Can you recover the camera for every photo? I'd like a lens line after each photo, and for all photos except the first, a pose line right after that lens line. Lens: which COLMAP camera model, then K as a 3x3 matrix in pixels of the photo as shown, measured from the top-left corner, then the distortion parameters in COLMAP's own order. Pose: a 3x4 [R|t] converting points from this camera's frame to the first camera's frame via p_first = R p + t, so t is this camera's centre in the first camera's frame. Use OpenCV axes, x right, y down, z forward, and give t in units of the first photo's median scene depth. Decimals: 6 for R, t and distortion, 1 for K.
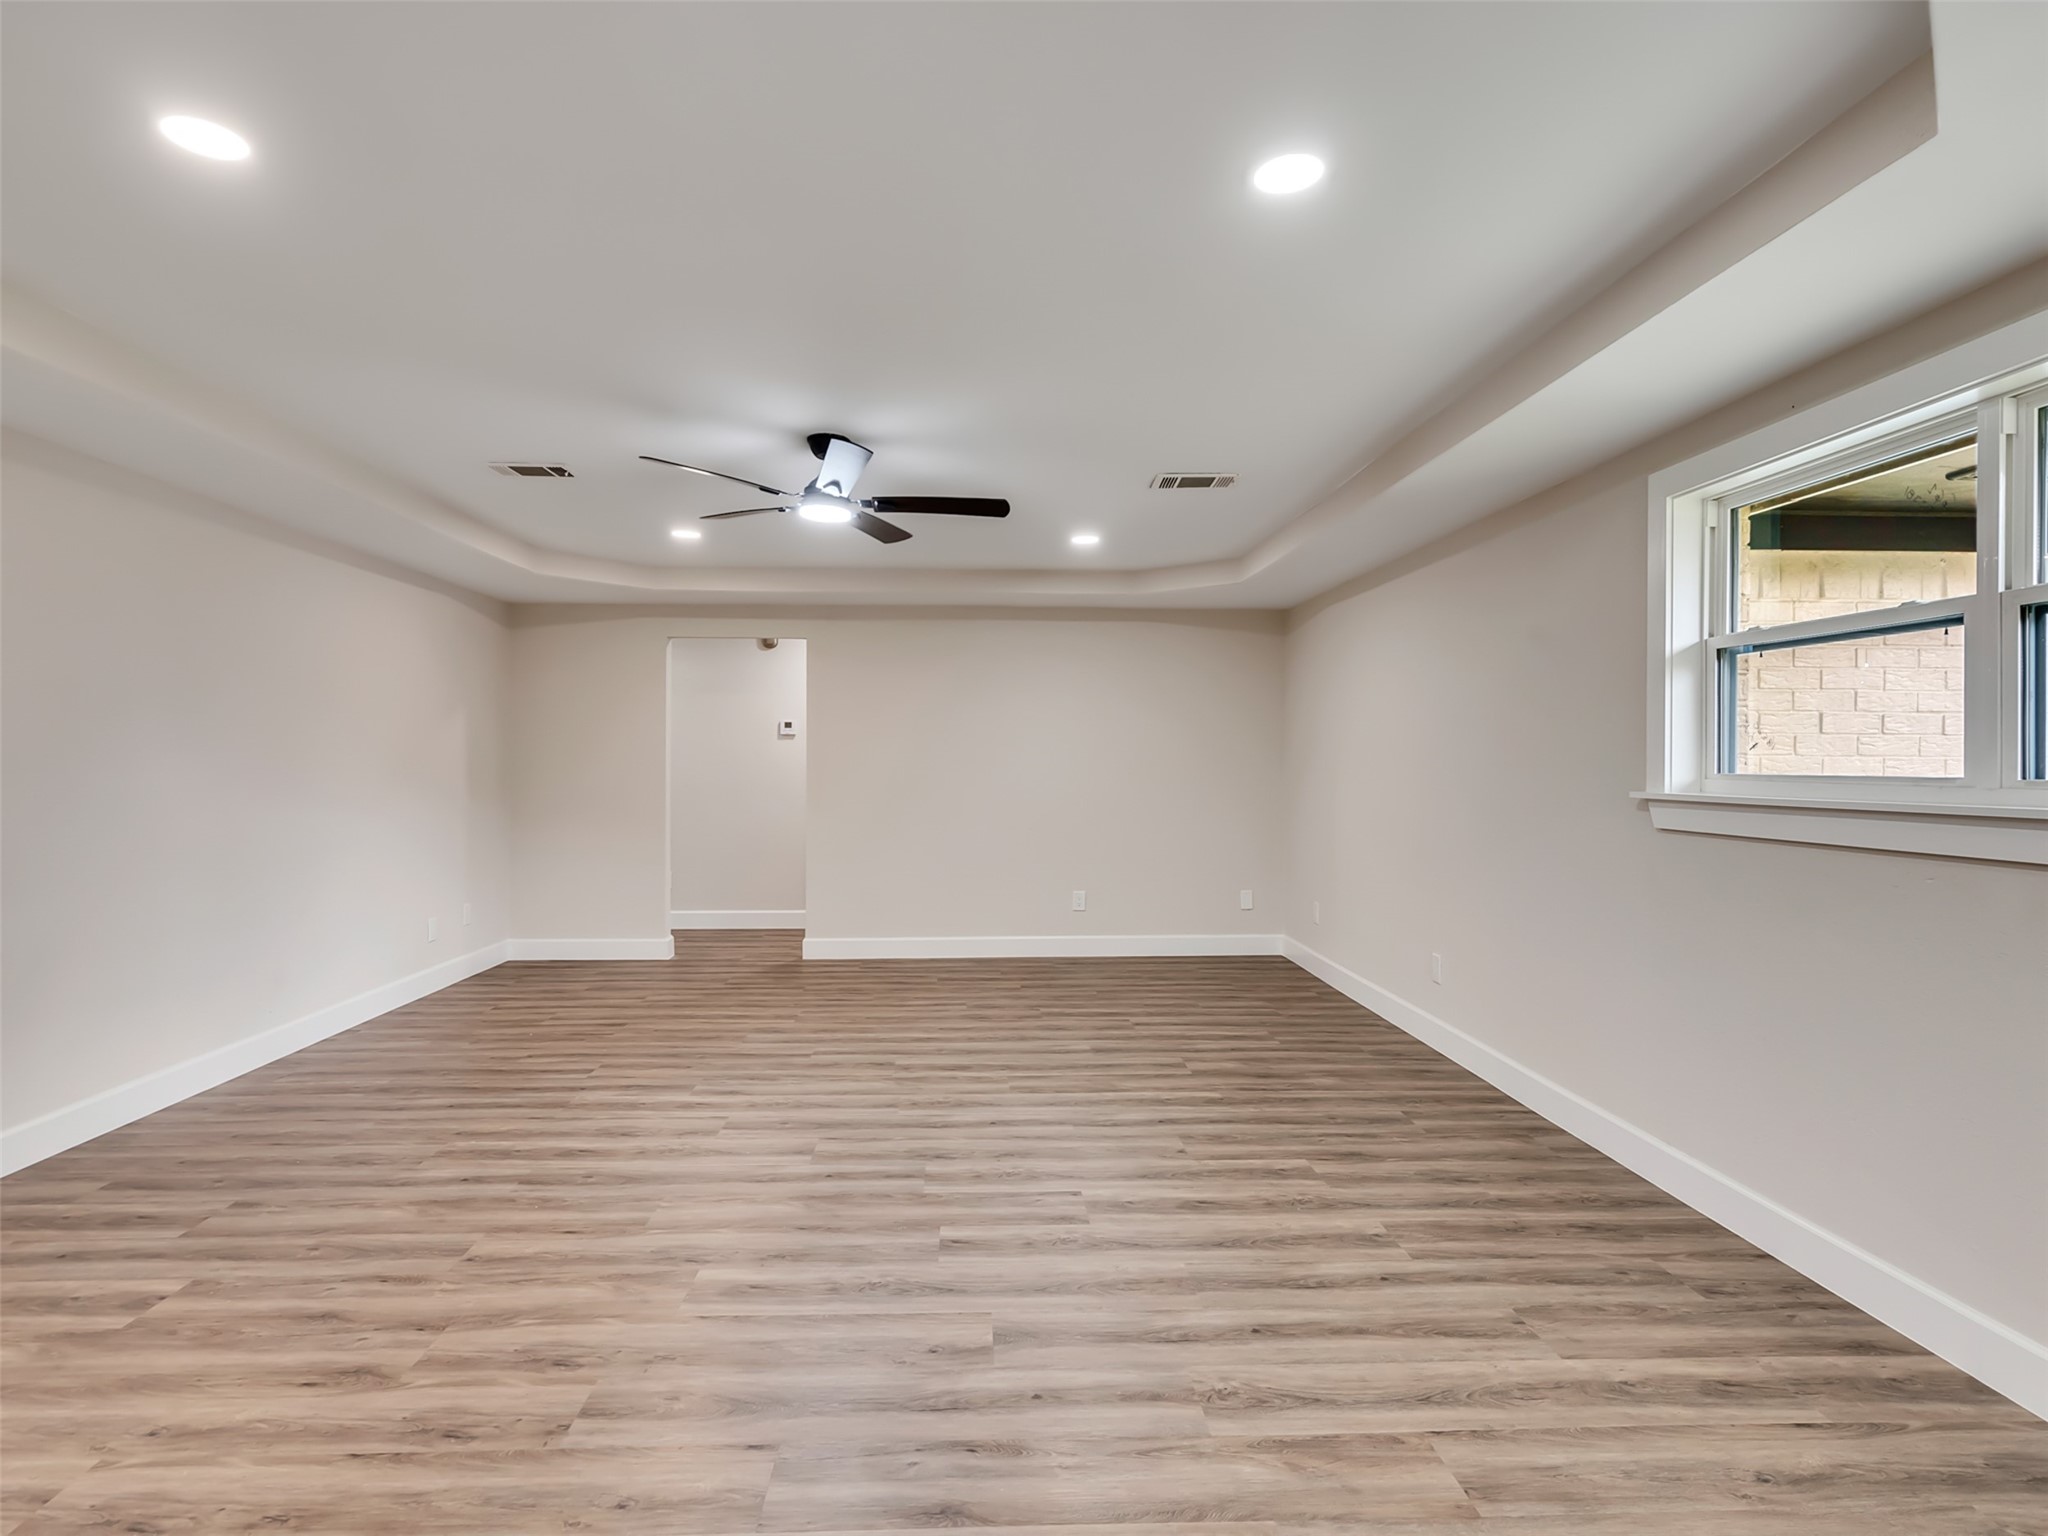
lens RADIAL K [[1047.4, 0, 1010.9], [0, 1047.4, 762.0], [0, 0, 1]] dist [-0.009222, 0.002278]
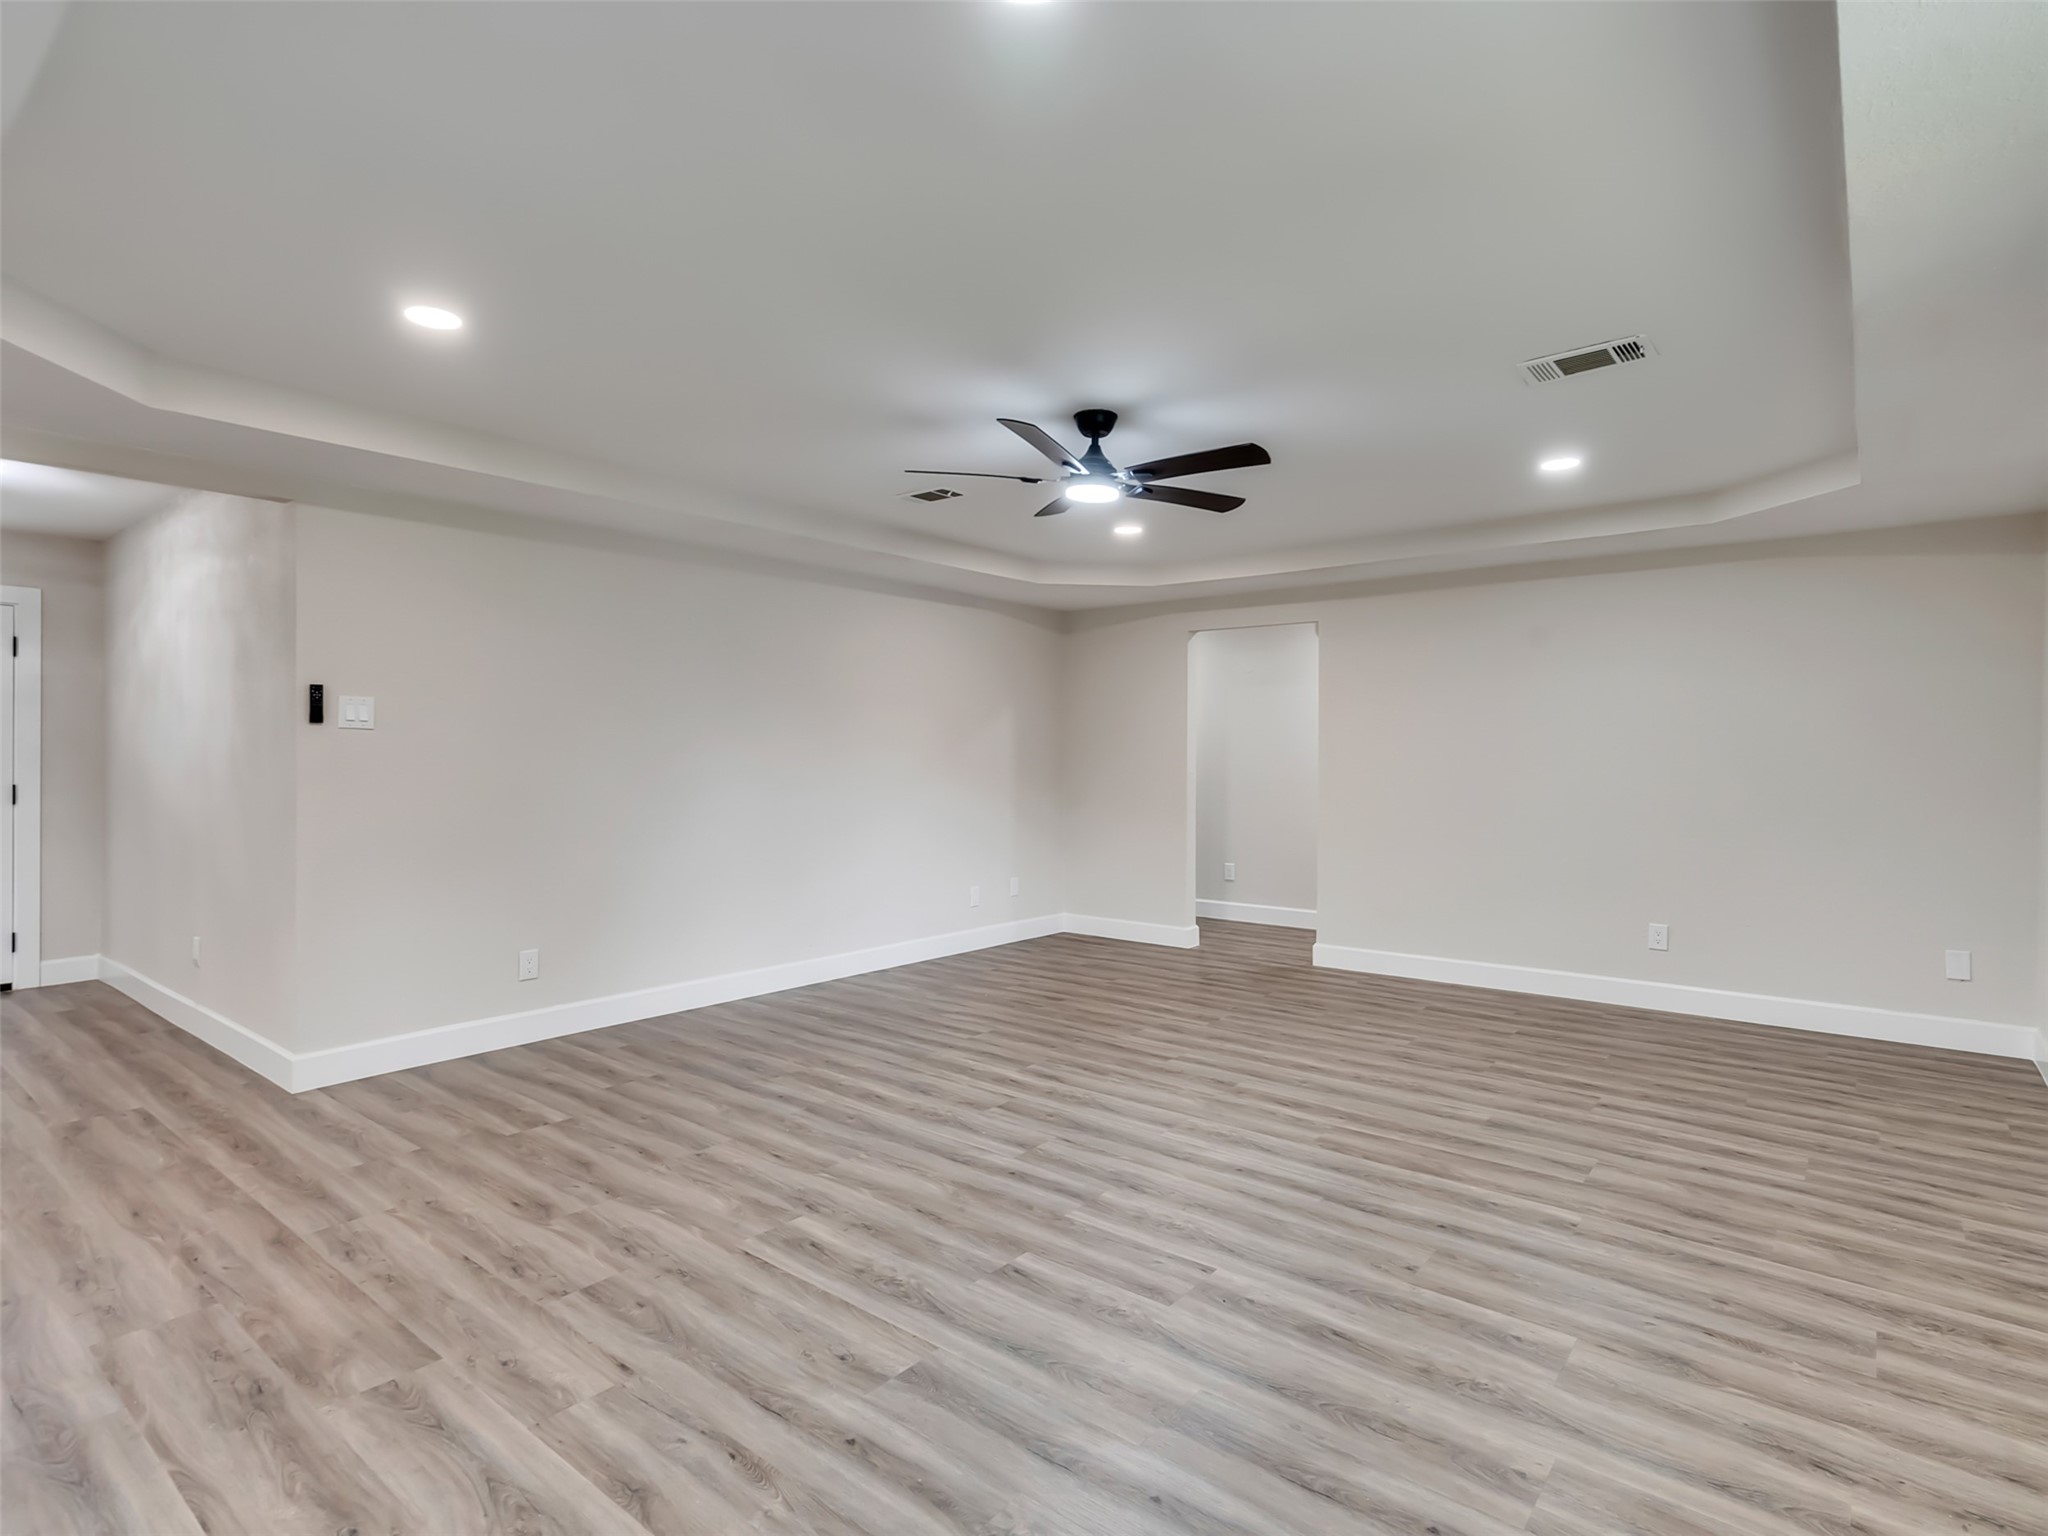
lens RADIAL K [[1047.4, 0, 1010.9], [0, 1047.4, 762.0], [0, 0, 1]] dist [-0.009222, 0.002278]
pose [[0.751504, 0.006740, -0.659694, 0.510114], [-0.003009, 0.999972, 0.006788, 0.003484], [0.659722, -0.003116, 0.751504, 0.284214]]
